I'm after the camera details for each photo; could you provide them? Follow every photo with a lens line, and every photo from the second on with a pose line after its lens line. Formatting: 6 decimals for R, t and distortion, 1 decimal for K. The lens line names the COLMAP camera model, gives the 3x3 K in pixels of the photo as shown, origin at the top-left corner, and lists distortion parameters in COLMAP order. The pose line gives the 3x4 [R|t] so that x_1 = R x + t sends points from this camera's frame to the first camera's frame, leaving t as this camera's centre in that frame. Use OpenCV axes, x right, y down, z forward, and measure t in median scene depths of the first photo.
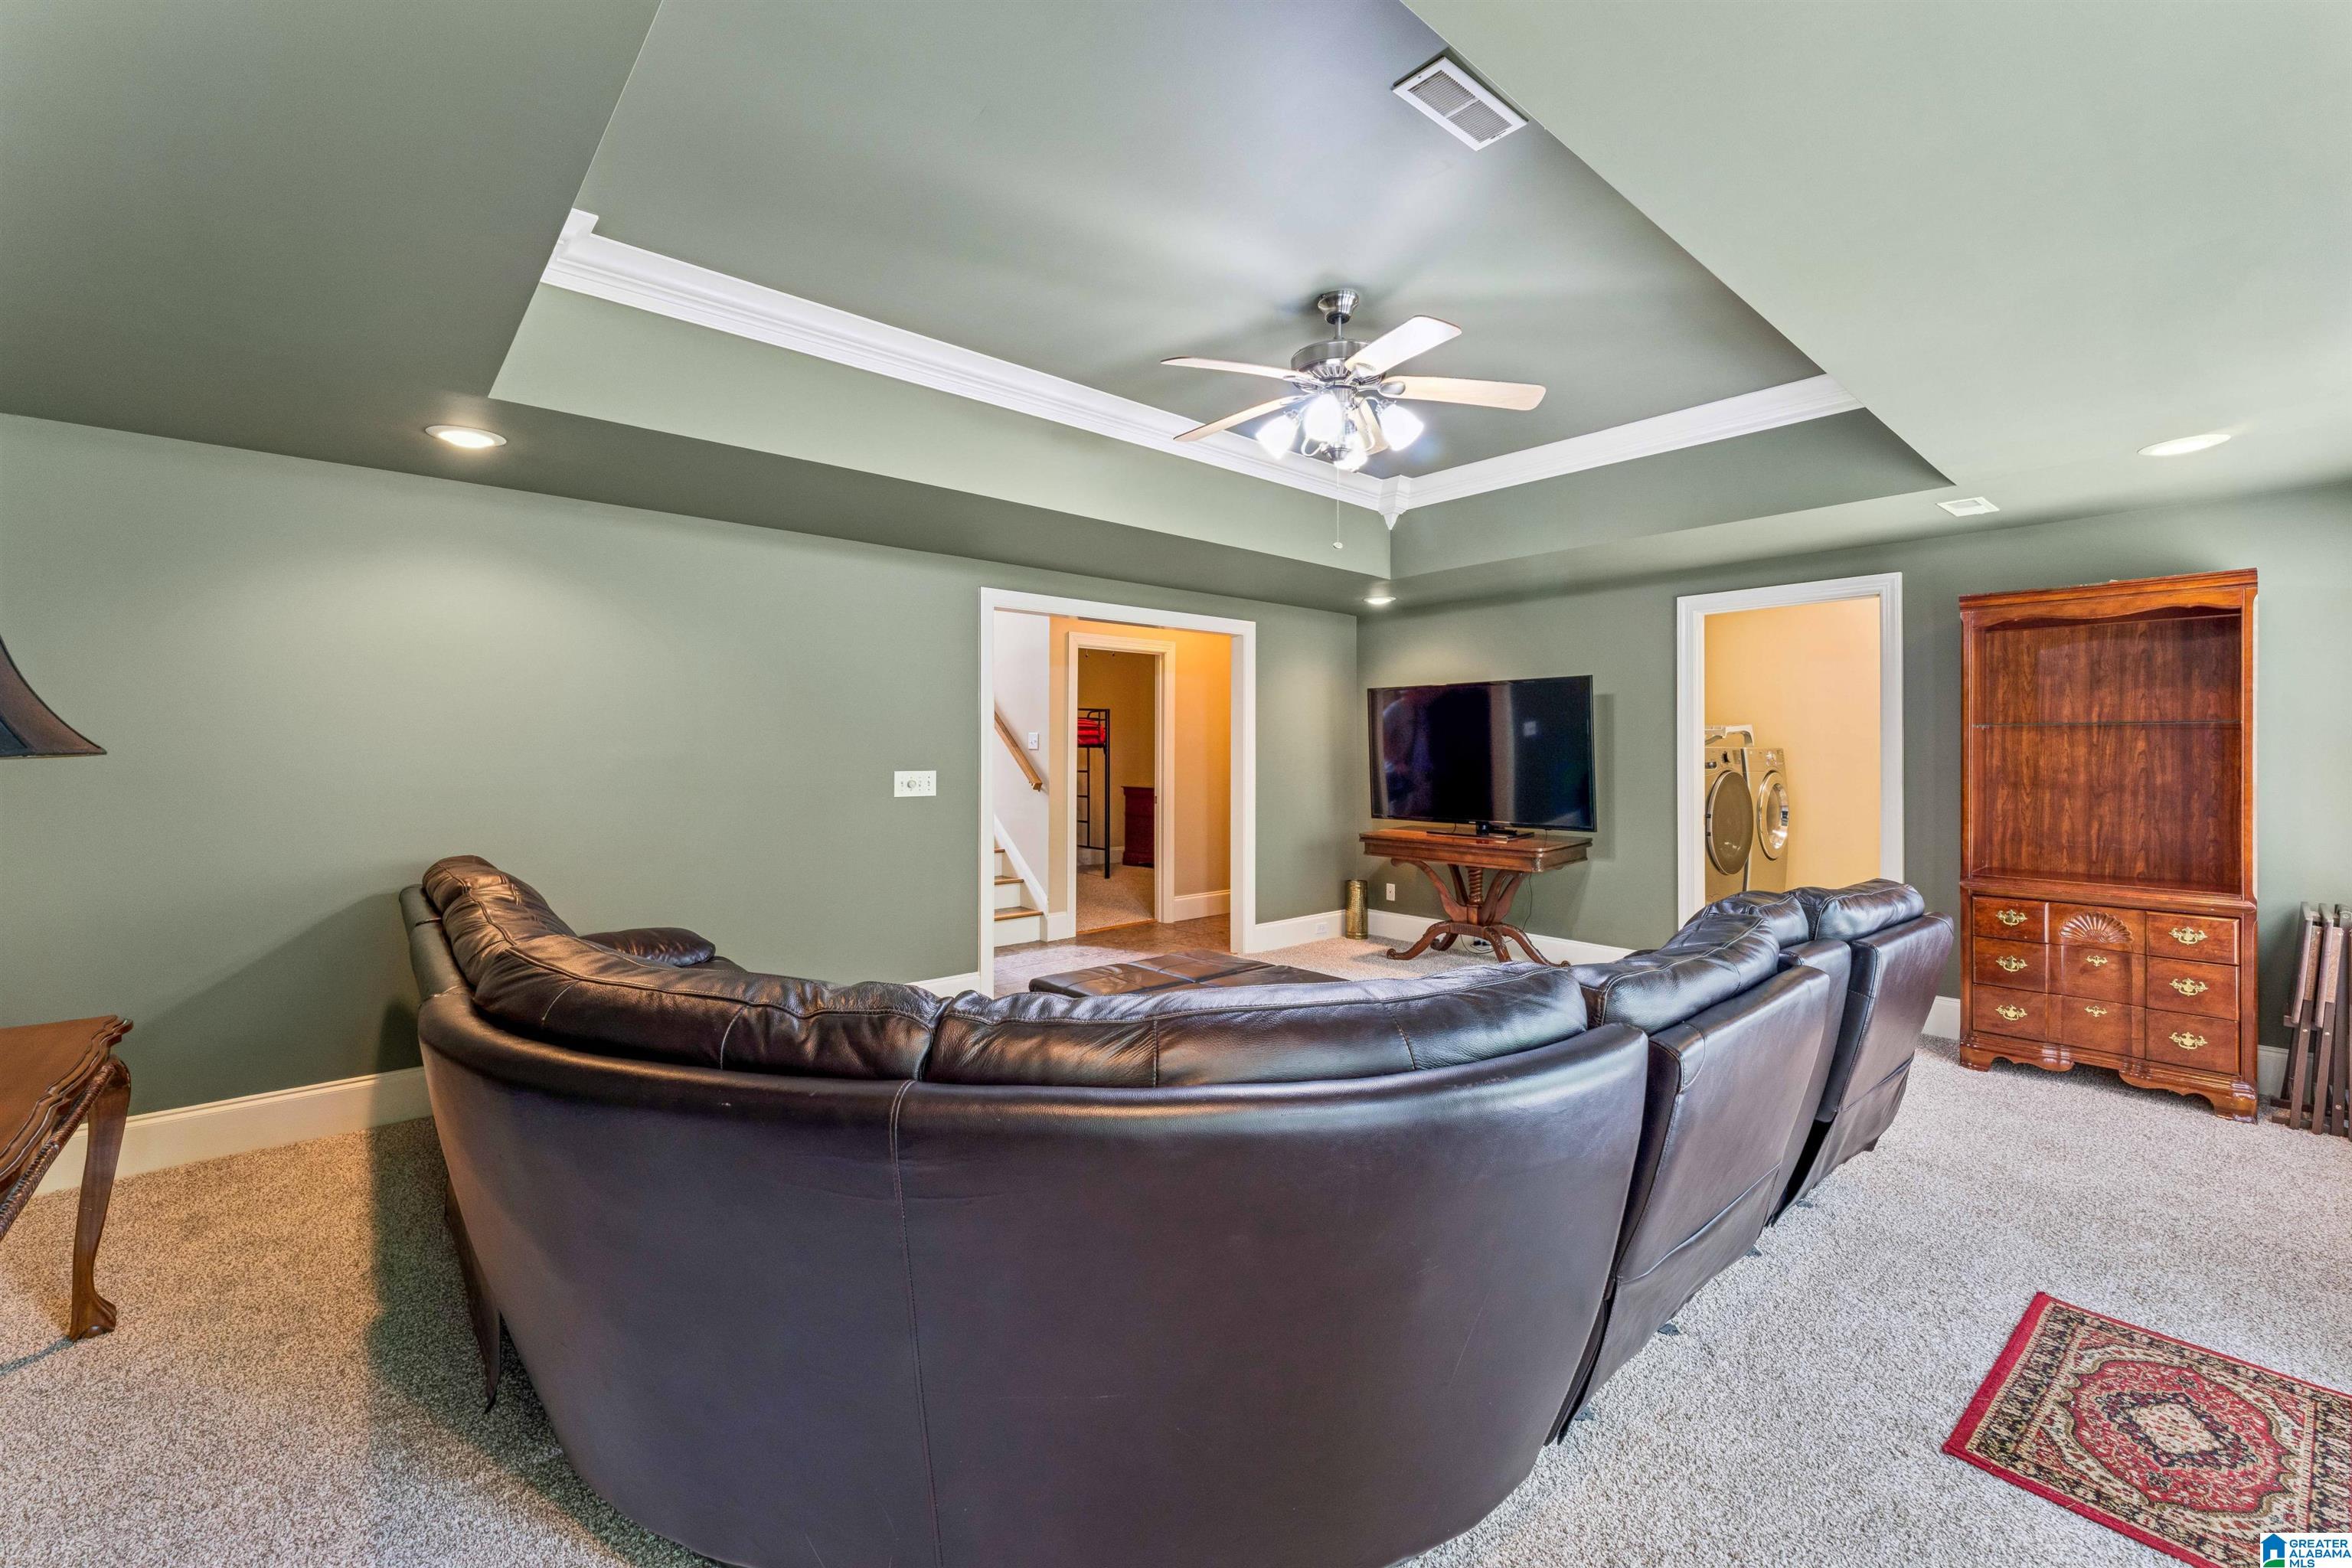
lens RADIAL K [[951.7, 0, 1179.5], [0, 951.7, 759.0], [0, 0, 1]] dist [0.002185, -0.000265]
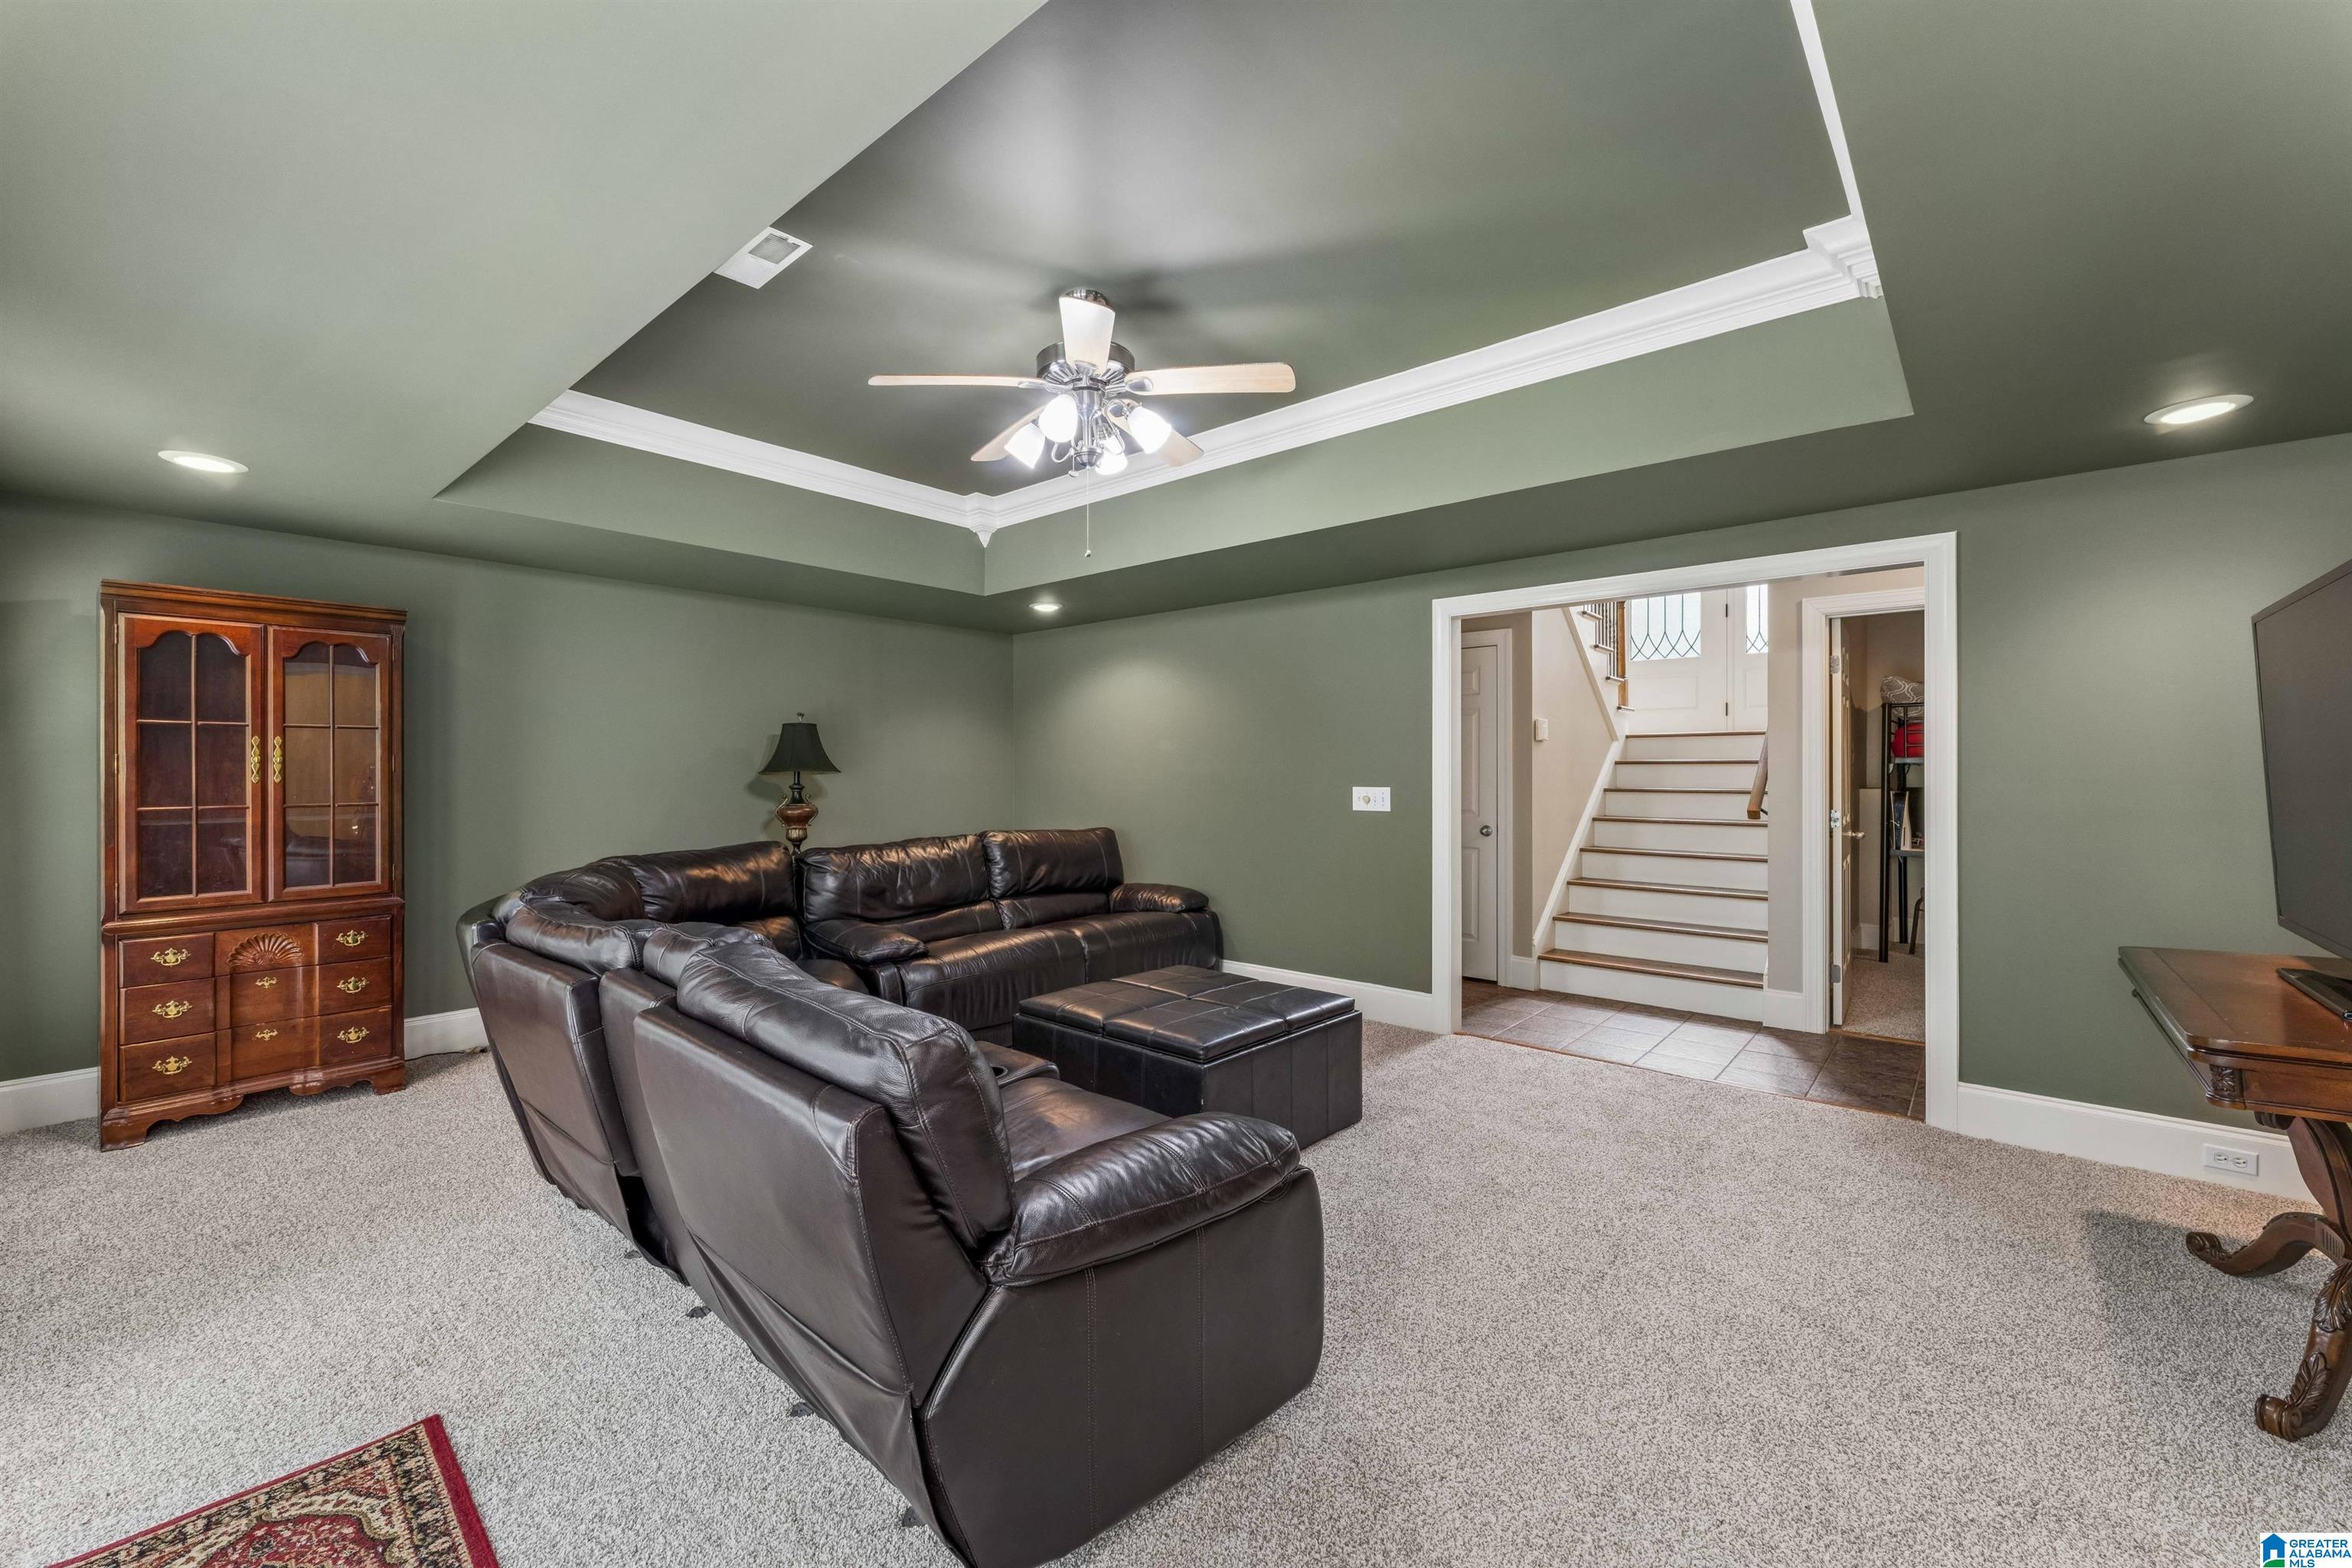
lens RADIAL K [[951.7, 0, 1179.5], [0, 951.7, 782.6], [0, 0, 1]] dist [0.002185, -0.000265]
pose [[0.132598, 0.009962, -0.991120, 1.864955], [-0.006434, 0.999937, 0.009190, -0.001864], [0.991149, 0.005159, 0.132654, 1.593647]]
